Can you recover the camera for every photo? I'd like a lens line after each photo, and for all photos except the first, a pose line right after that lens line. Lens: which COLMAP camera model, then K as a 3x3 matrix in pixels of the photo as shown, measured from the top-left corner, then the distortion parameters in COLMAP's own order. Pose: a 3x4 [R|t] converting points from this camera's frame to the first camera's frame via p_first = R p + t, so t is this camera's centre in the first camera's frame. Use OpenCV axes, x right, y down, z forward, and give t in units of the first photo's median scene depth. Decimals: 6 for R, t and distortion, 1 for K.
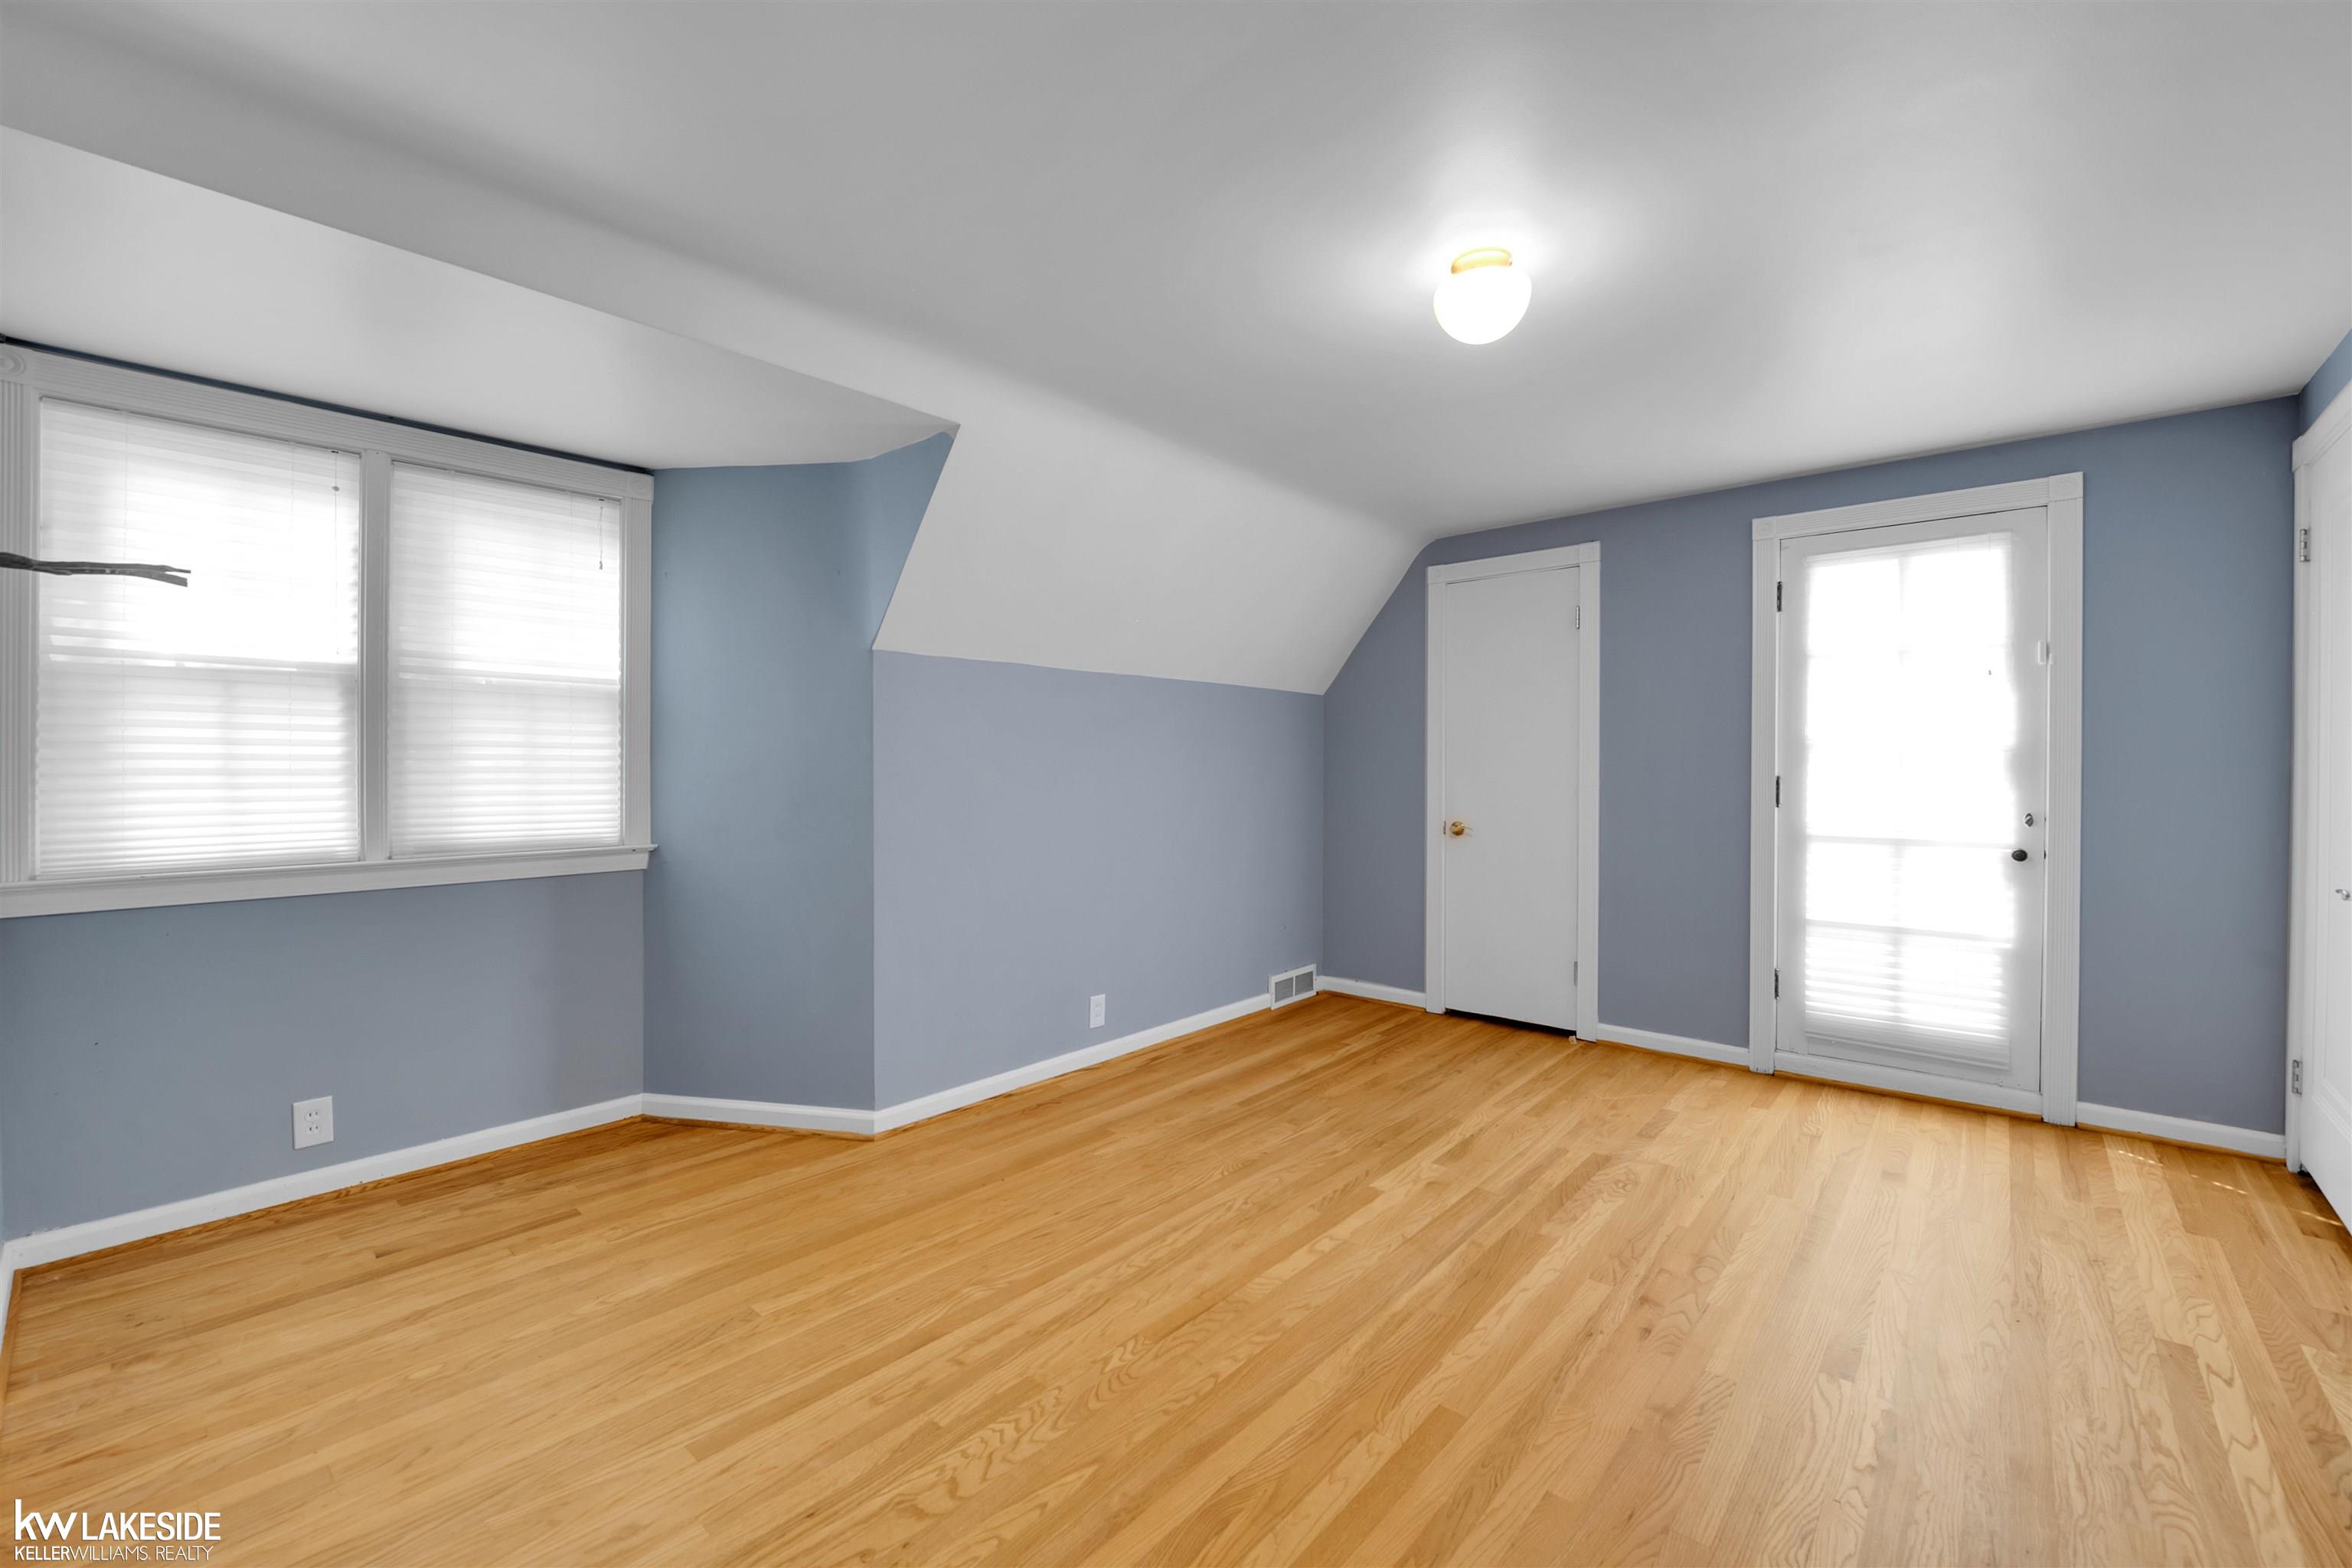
lens RADIAL K [[972.0, 0, 1140.4], [0, 972.0, 749.3], [0, 0, 1]] dist [-0.001473, -0.000552]
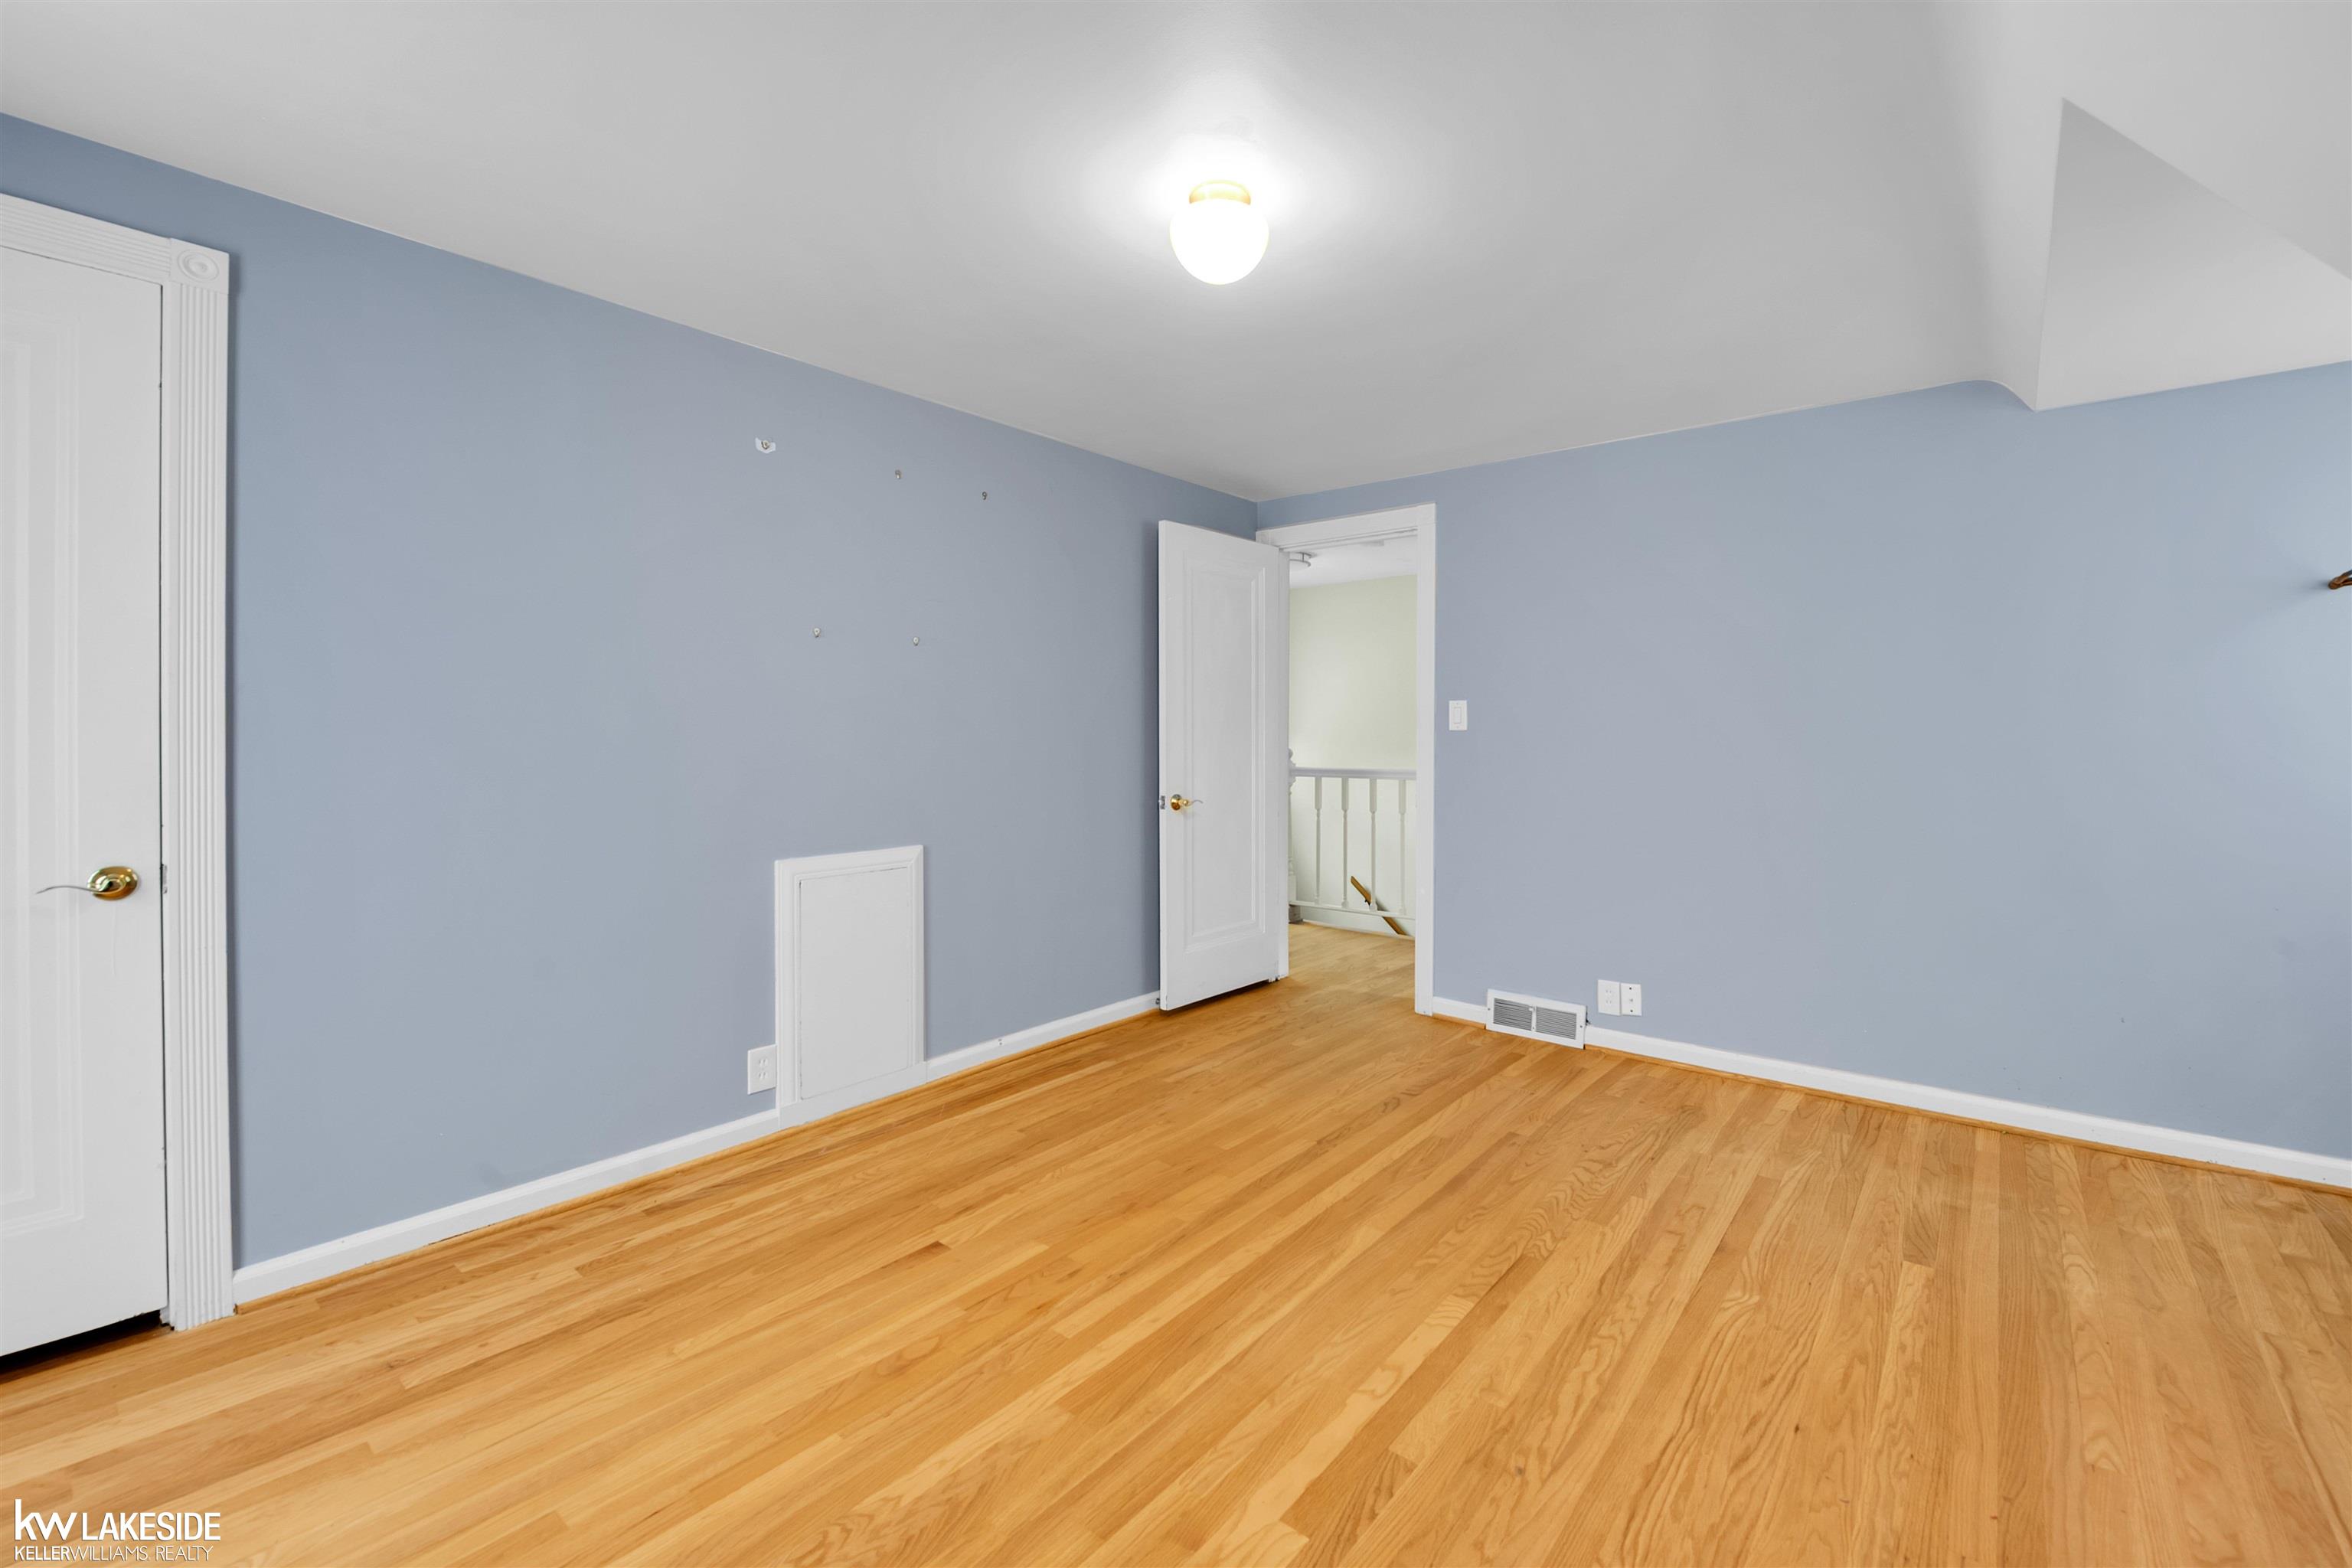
lens RADIAL K [[956.1, 0, 1194.6], [0, 956.1, 777.8], [0, 0, 1]] dist [0.000450, -0.000060]
pose [[-0.999097, -0.005971, -0.042064, 0.410593], [-0.006954, 0.999705, 0.023263, 0.039823], [0.041913, 0.023535, -0.998844, 1.921561]]
